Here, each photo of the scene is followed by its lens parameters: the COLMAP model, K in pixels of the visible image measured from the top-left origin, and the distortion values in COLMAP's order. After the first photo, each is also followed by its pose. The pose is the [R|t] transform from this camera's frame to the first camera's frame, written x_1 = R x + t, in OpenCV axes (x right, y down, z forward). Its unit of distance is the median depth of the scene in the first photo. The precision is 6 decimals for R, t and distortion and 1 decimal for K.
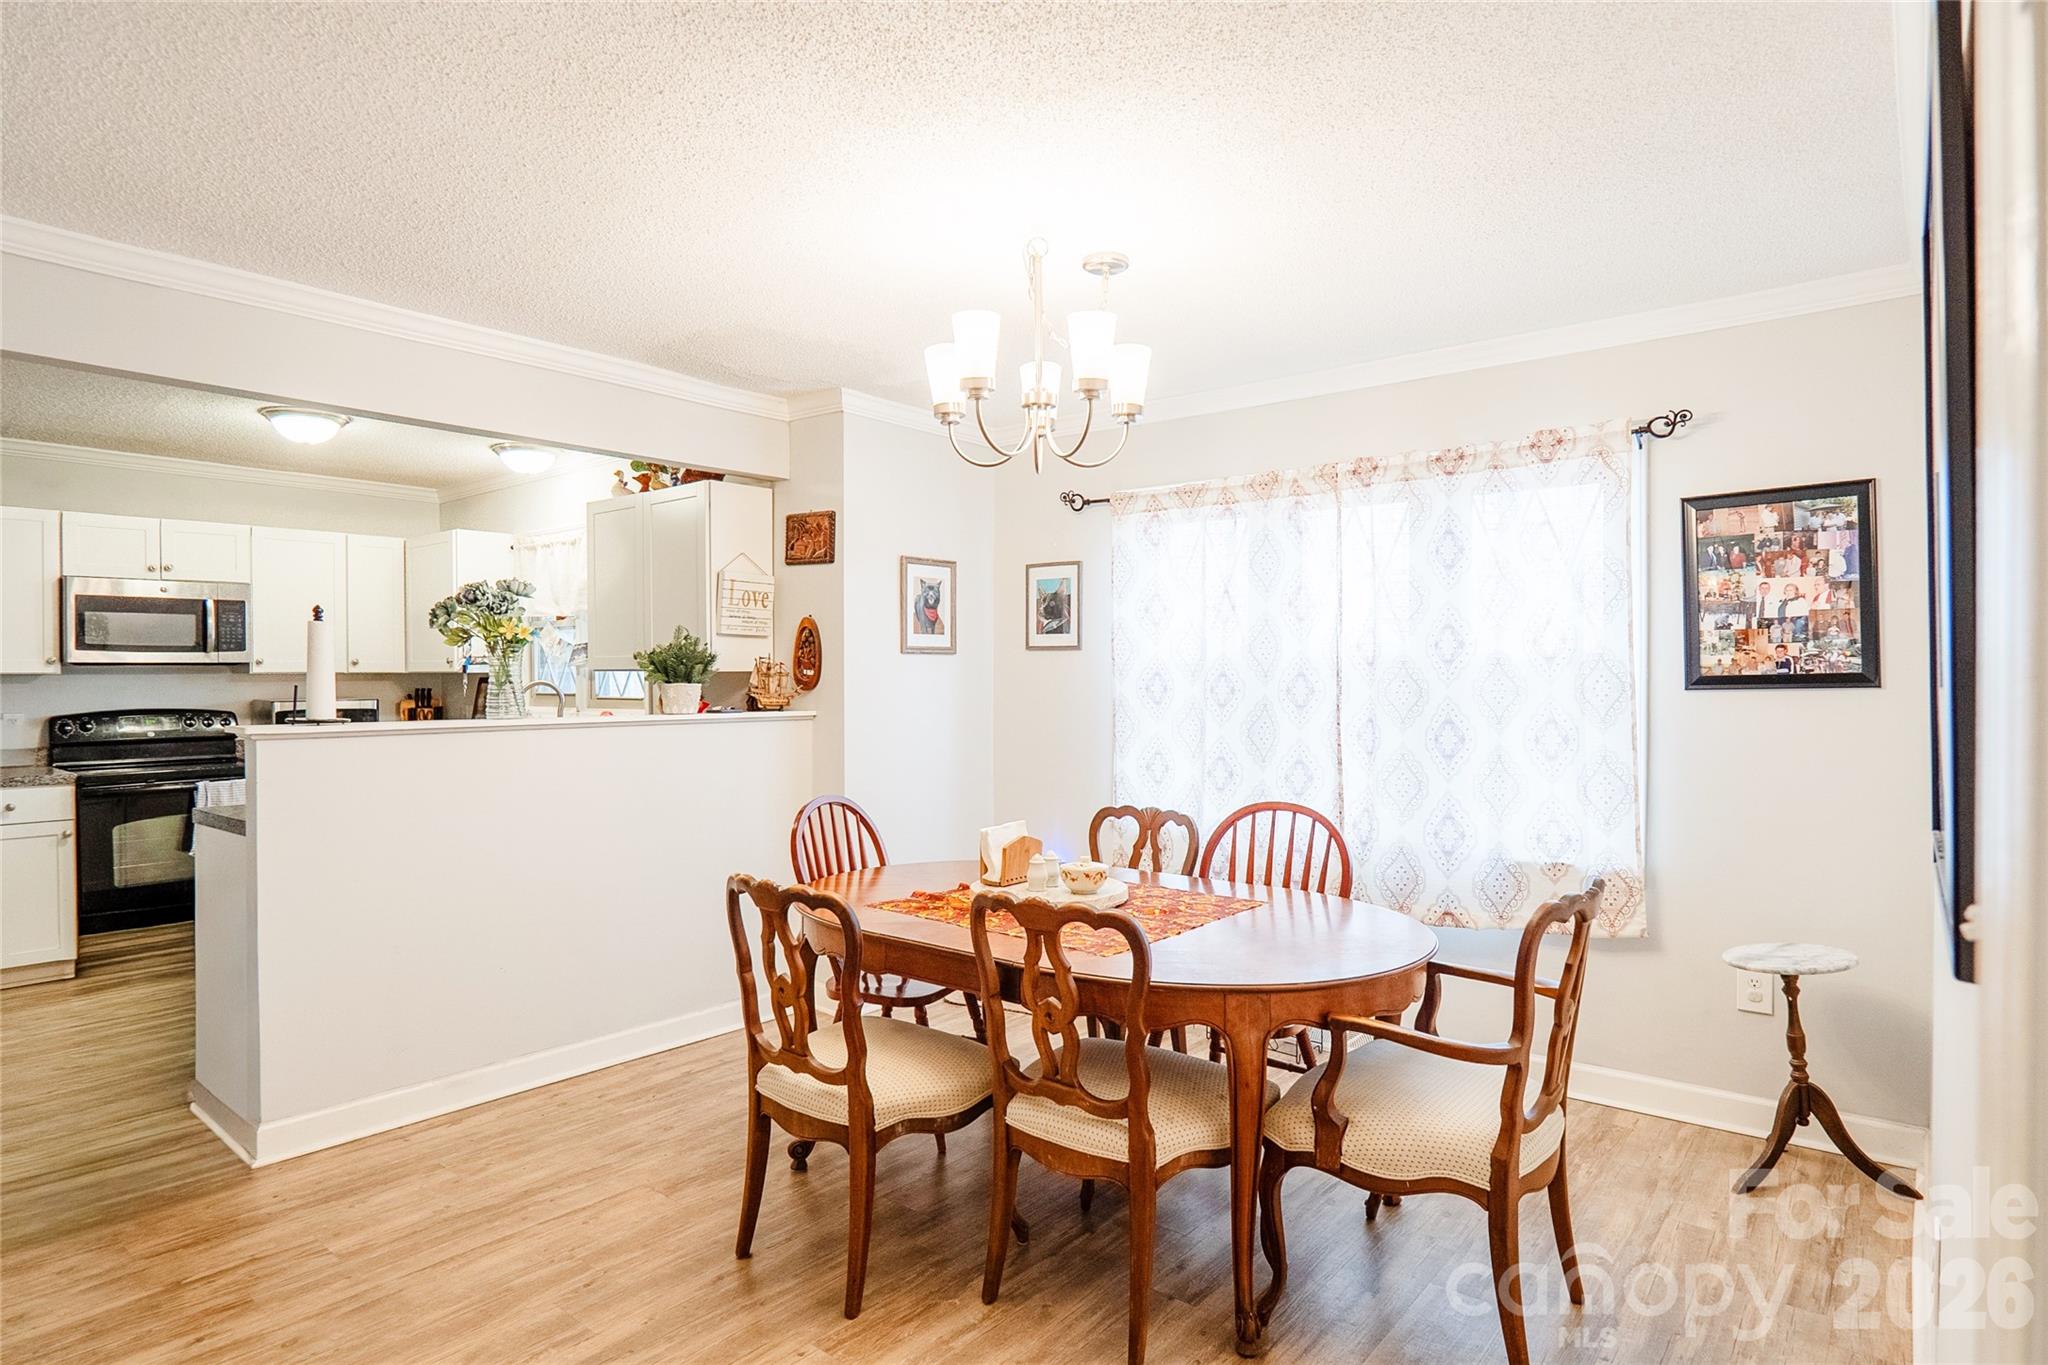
lens RADIAL K [[1119.2, 0, 1020.3], [0, 1119.2, 685.4], [0, 0, 1]] dist [-0.005434, -0.000271]
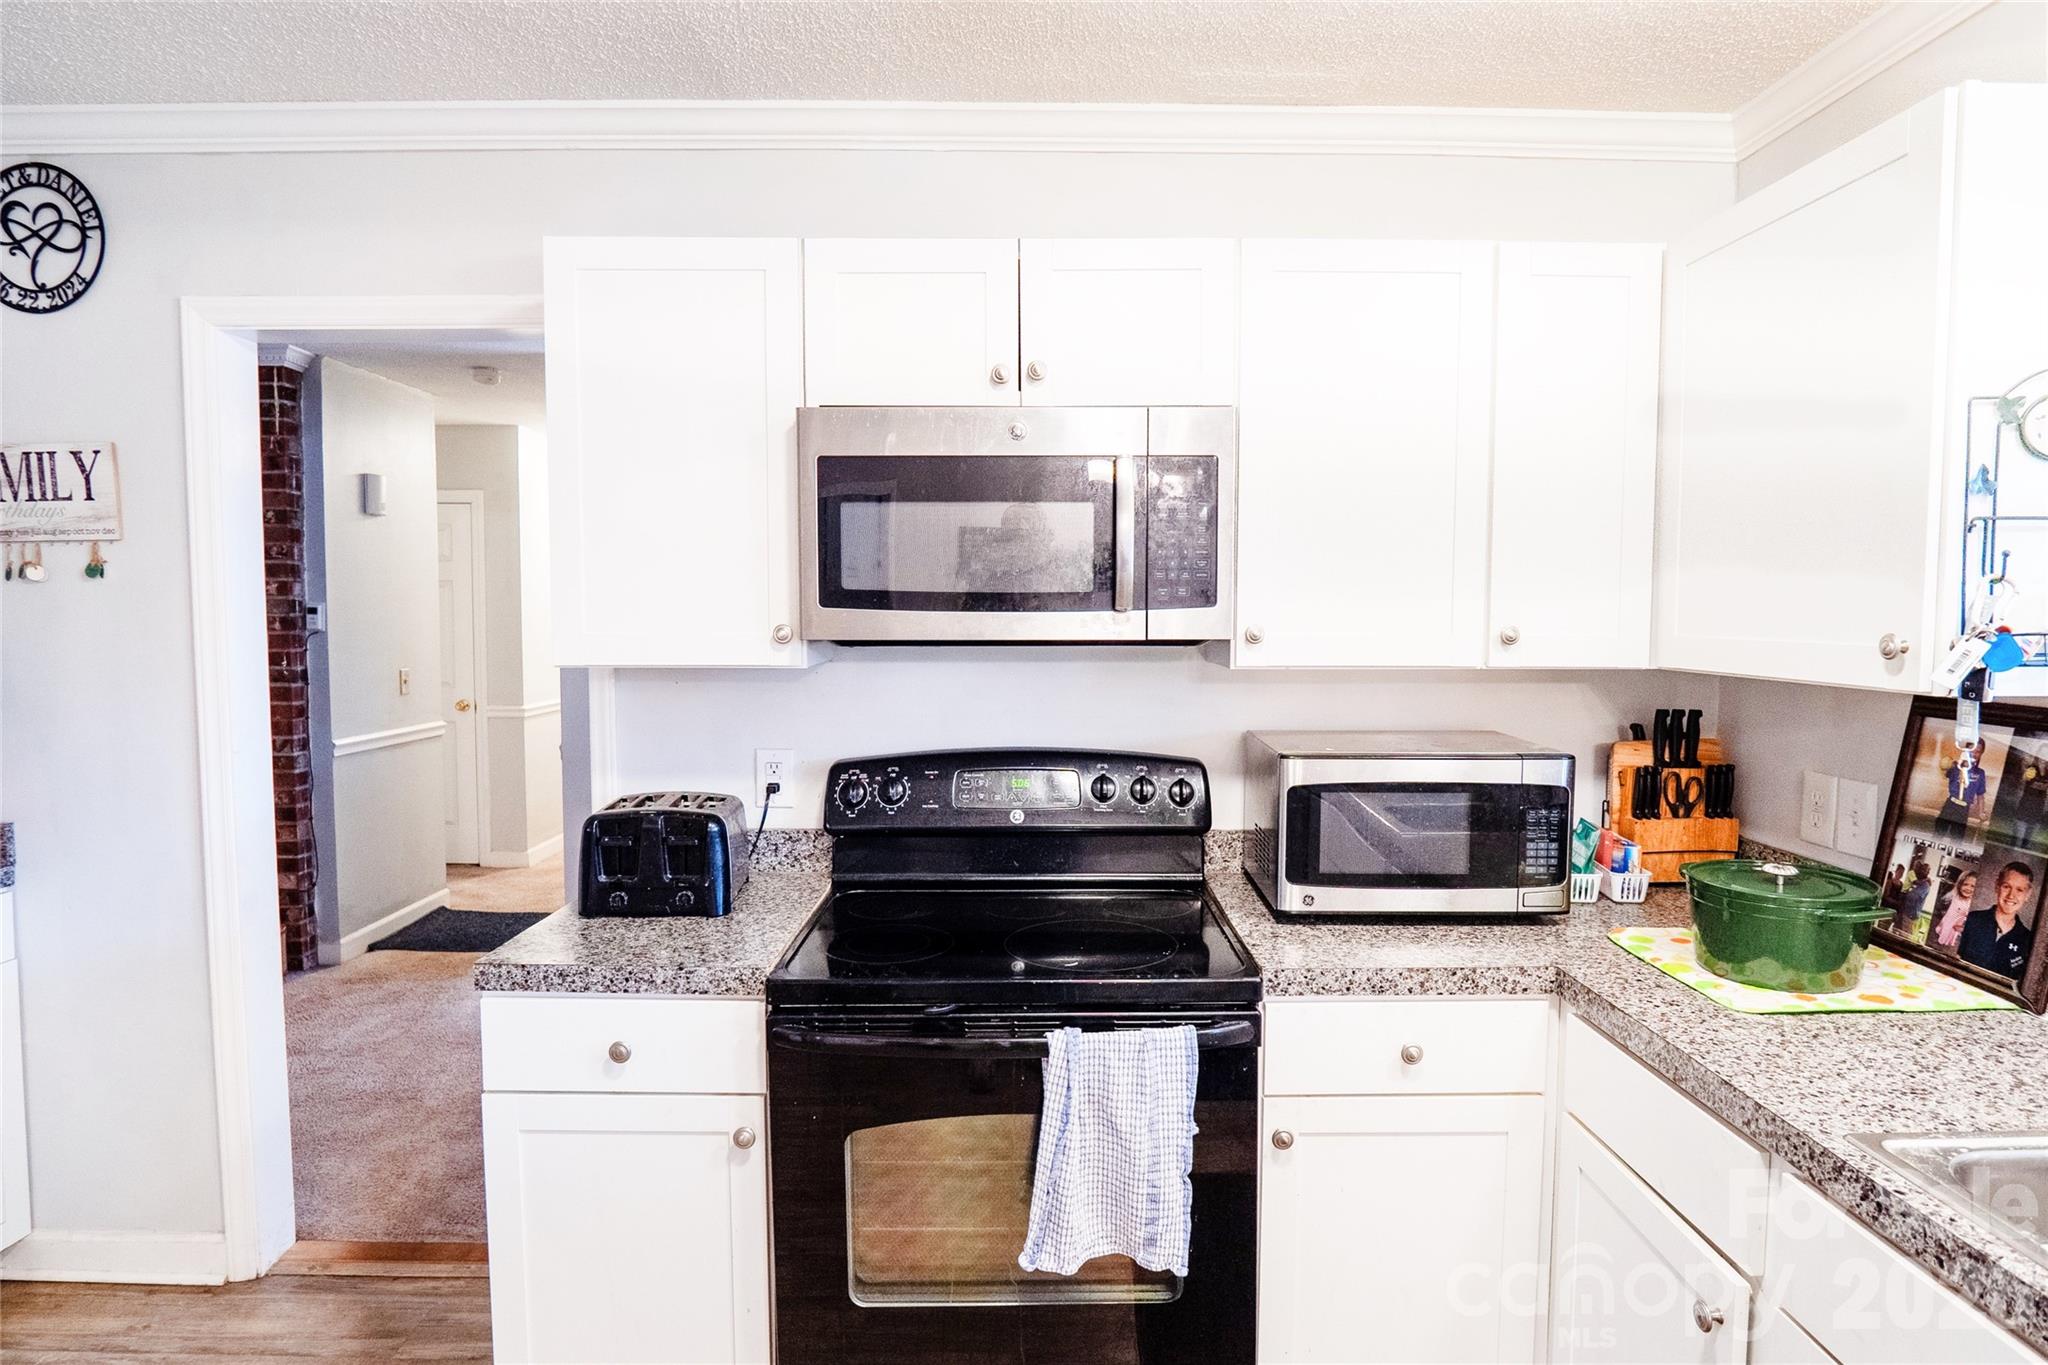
lens RADIAL K [[1119.2, 0, 1024.4], [0, 1119.2, 685.7], [0, 0, 1]] dist [-0.005434, -0.000271]
pose [[0.635913, 0.061020, -0.769345, -0.493327], [-0.014098, 0.997621, 0.067473, -0.030174], [0.771632, -0.032061, 0.635261, 0.779122]]
